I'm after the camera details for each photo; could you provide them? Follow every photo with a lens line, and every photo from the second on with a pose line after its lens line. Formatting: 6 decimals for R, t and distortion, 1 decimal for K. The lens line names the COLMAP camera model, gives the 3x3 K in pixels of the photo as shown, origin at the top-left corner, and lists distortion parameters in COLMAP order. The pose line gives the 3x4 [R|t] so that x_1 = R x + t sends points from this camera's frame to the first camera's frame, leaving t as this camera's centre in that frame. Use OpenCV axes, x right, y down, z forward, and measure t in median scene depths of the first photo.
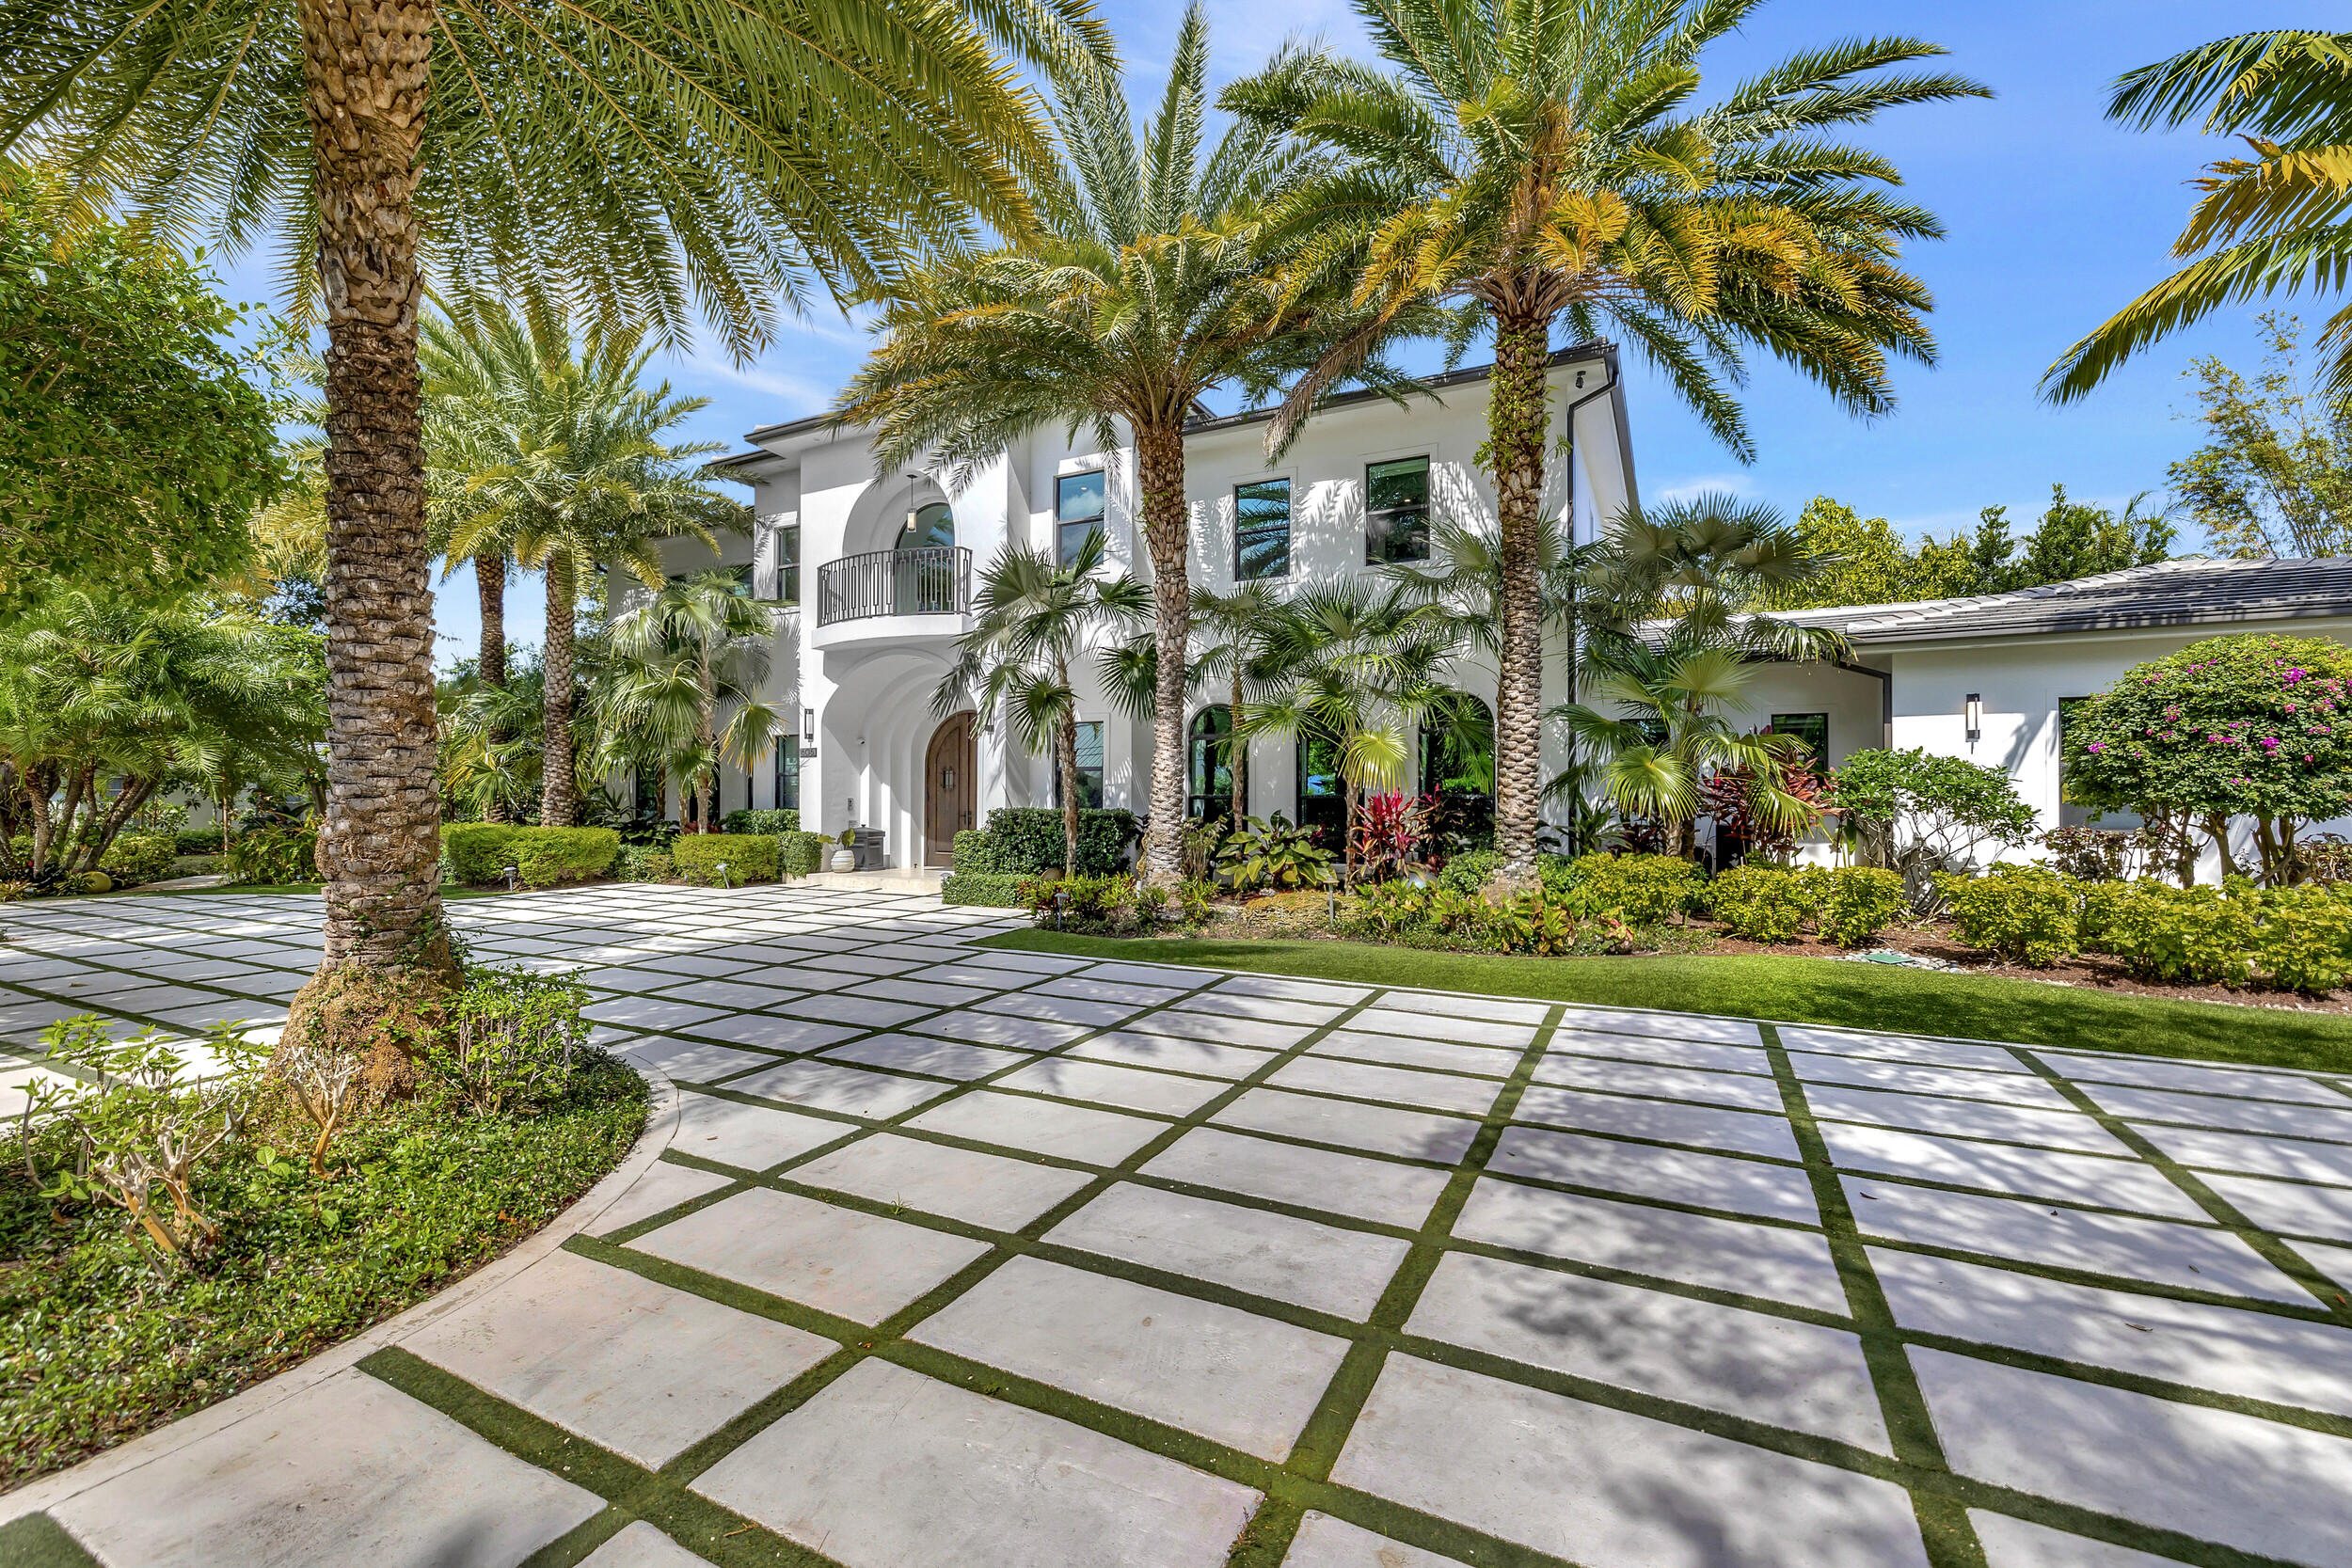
lens RADIAL K [[989.6, 0, 1169.7], [0, 989.6, 786.6], [0, 0, 1]] dist [0.002319, 0.000481]
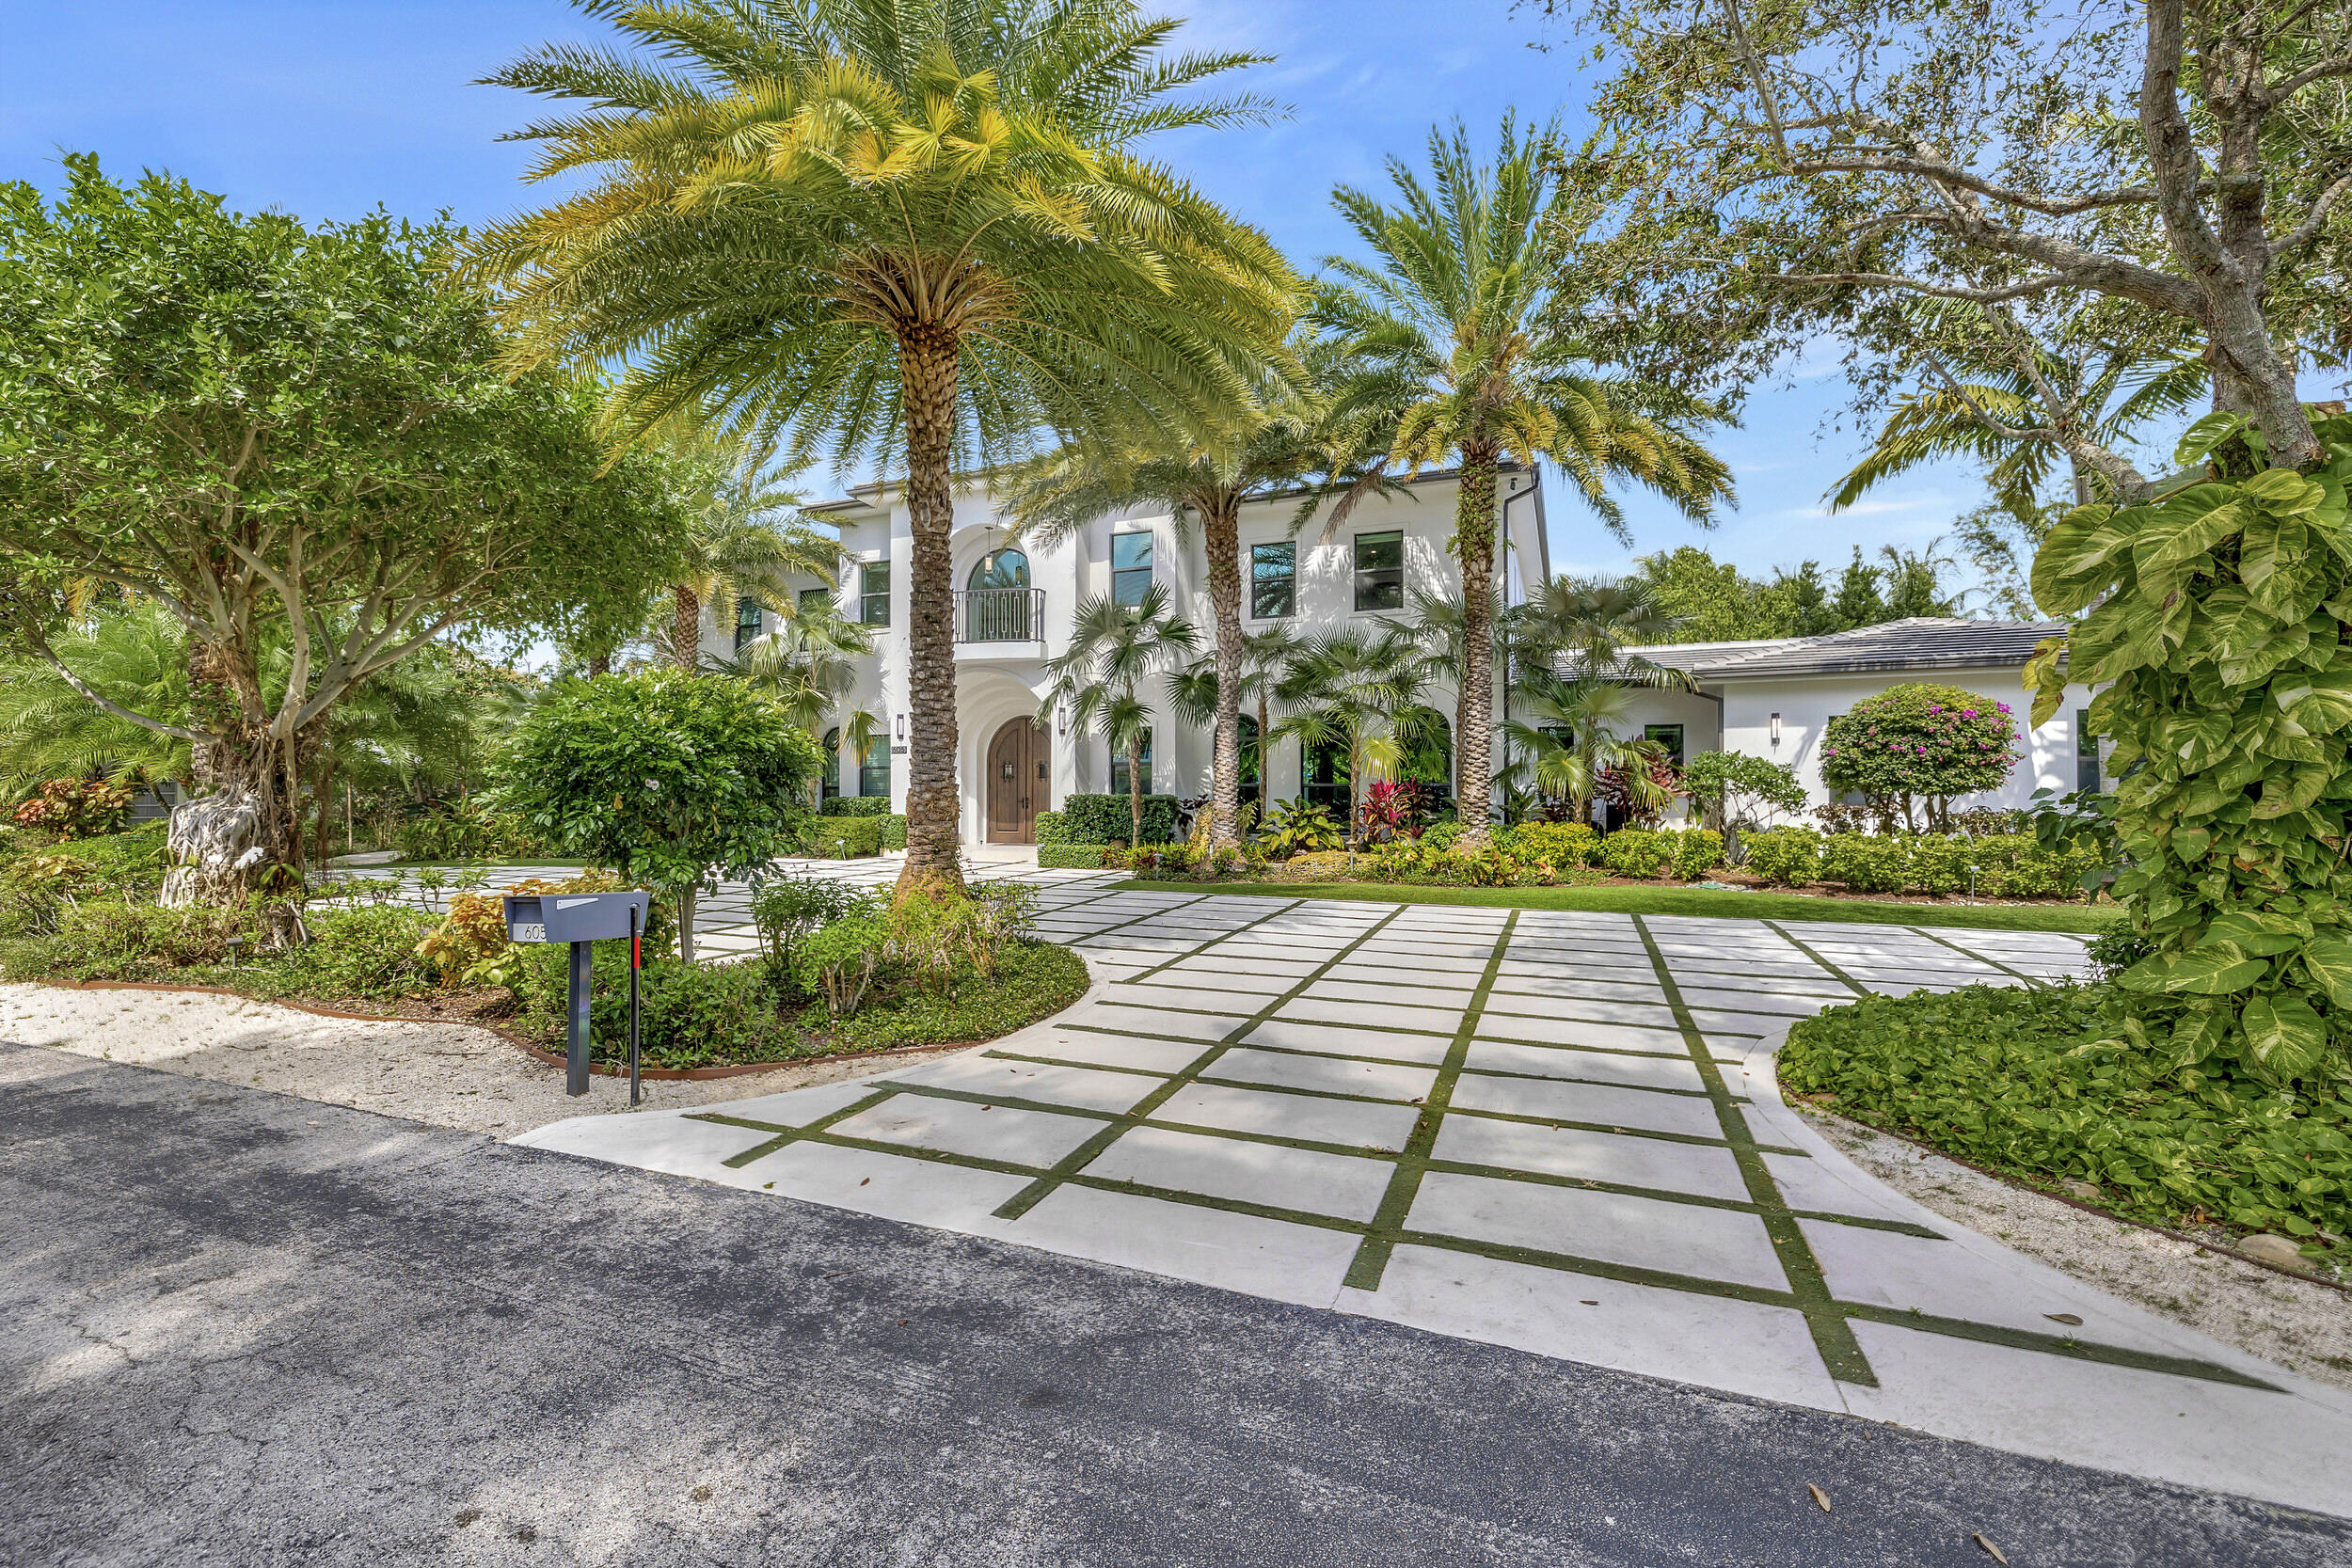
lens RADIAL K [[990.2, 0, 1173.3], [0, 990.2, 782.4], [0, 0, 1]] dist [0.006427, -0.000061]
pose [[0.995515, -0.001112, 0.094593, -0.204386], [0.000791, 0.999994, 0.003430, 0.002552], [-0.094596, -0.003340, 0.995510, -0.362339]]
